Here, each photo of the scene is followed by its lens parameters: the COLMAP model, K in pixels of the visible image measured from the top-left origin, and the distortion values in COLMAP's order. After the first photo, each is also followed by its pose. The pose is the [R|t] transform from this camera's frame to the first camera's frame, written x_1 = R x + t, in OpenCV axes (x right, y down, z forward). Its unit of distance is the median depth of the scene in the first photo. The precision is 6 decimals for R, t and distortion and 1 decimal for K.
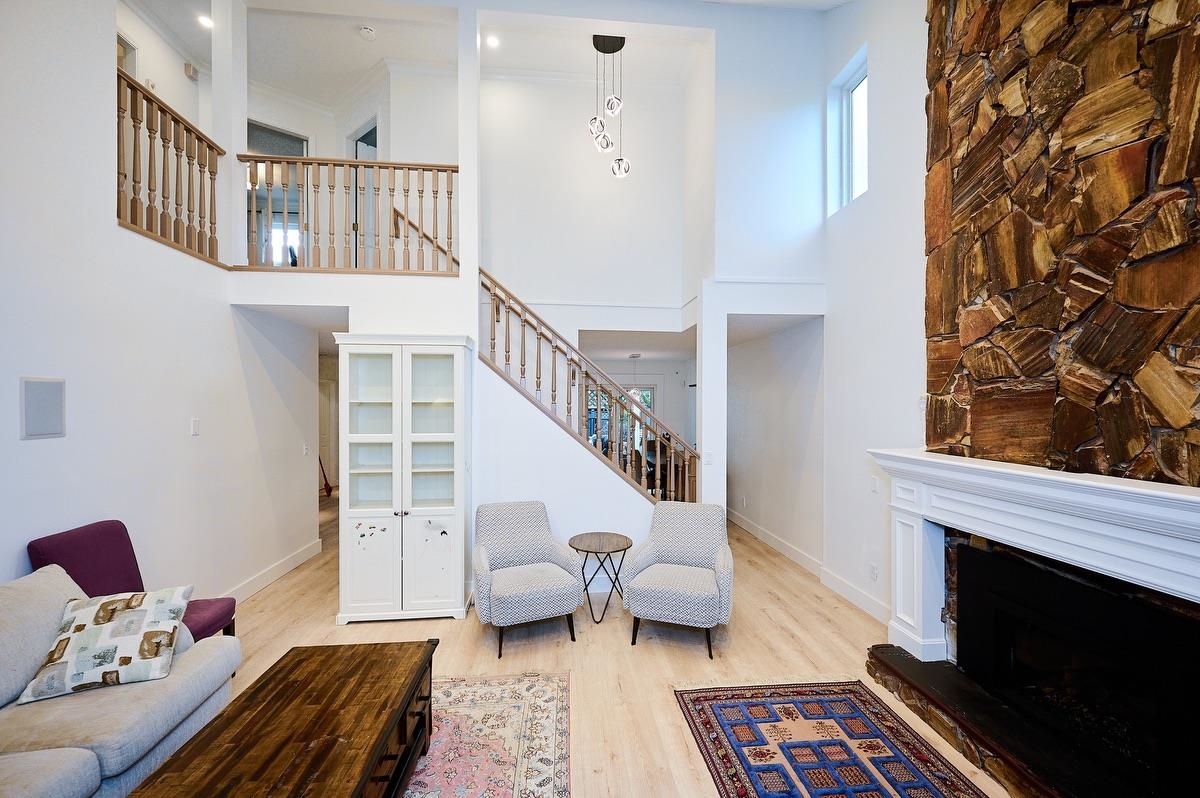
lens RADIAL K [[497.8, 0, 603.6], [0, 497.8, 404.5], [0, 0, 1]] dist [-0.003595, 0.000259]
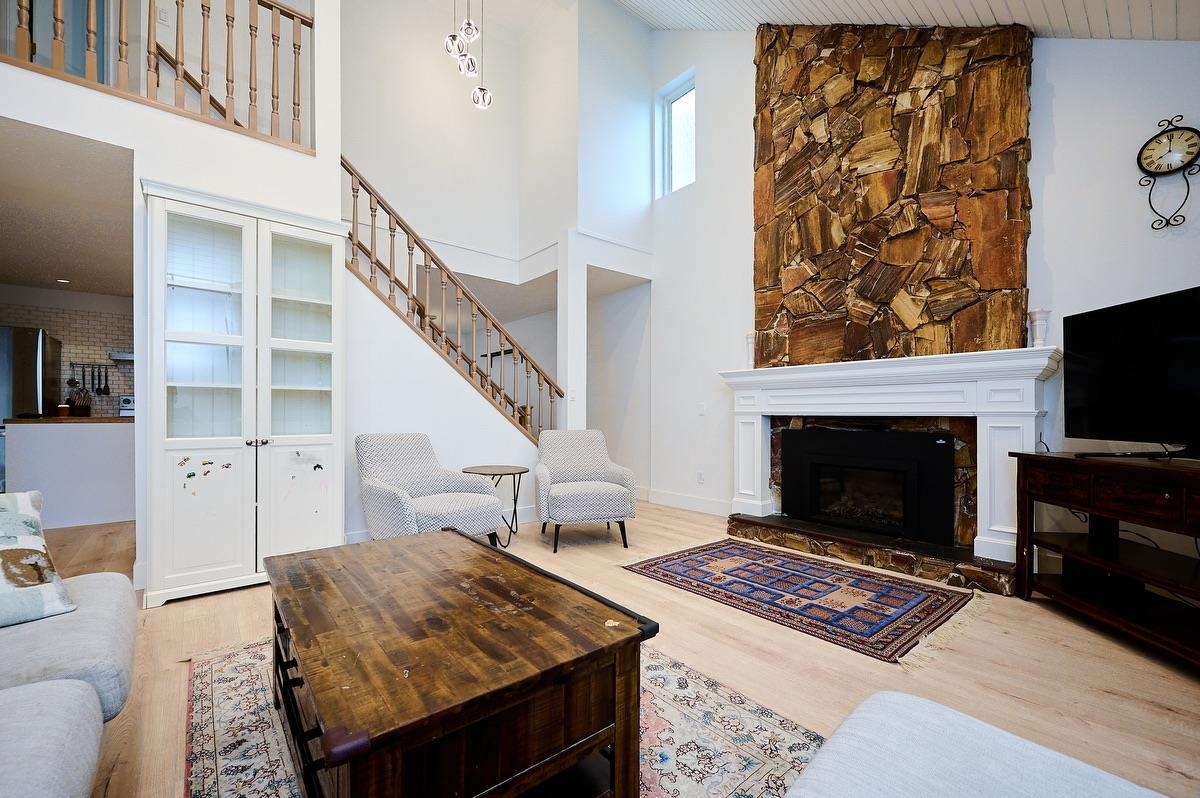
lens RADIAL K [[497.8, 0, 627.1], [0, 497.8, 412.6], [0, 0, 1]] dist [-0.003595, 0.000259]
pose [[0.813476, -0.004818, 0.581578, -0.535756], [0.005227, 0.999986, 0.000972, 0.242372], [-0.581575, 0.002249, 0.813490, 0.085840]]
